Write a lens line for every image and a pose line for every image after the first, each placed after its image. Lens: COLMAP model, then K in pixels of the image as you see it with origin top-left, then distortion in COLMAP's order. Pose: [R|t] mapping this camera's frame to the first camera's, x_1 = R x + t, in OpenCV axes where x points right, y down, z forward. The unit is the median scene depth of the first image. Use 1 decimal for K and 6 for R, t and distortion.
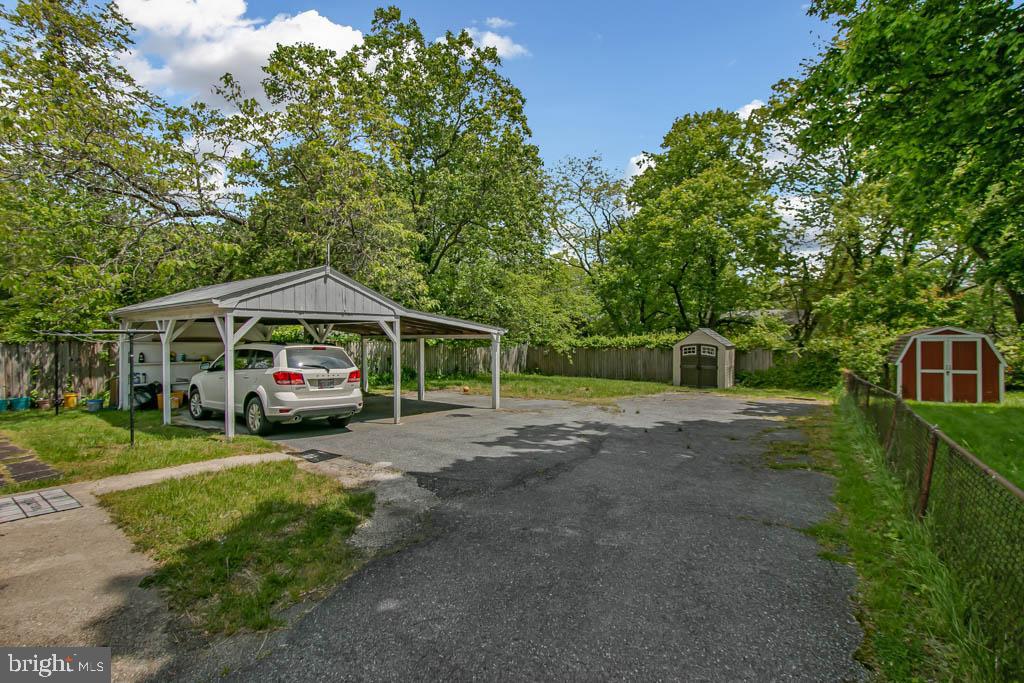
lens RADIAL K [[480.4, 0, 514.9], [0, 480.4, 338.9], [0, 0, 1]] dist [-0.021870, 0.003657]
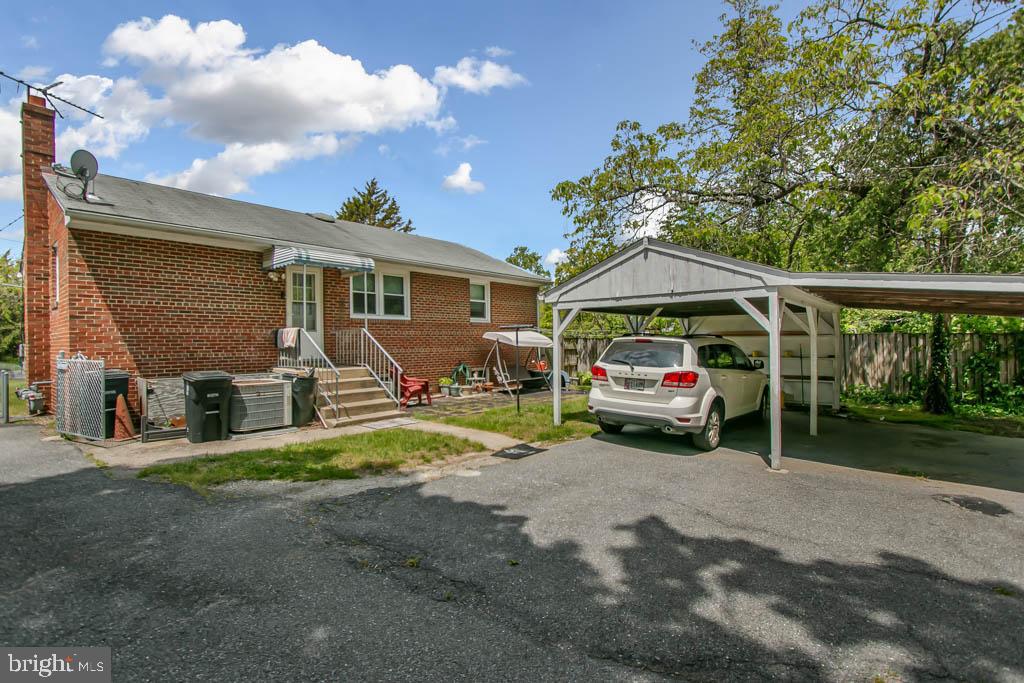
lens RADIAL K [[480.4, 0, 513.7], [0, 480.4, 343.2], [0, 0, 1]] dist [-0.021870, 0.003657]
pose [[-0.054085, -0.000929, -0.998536, 0.416523], [0.002722, 0.999996, -0.001078, 0.024286], [0.998533, -0.002776, -0.054083, 0.829102]]
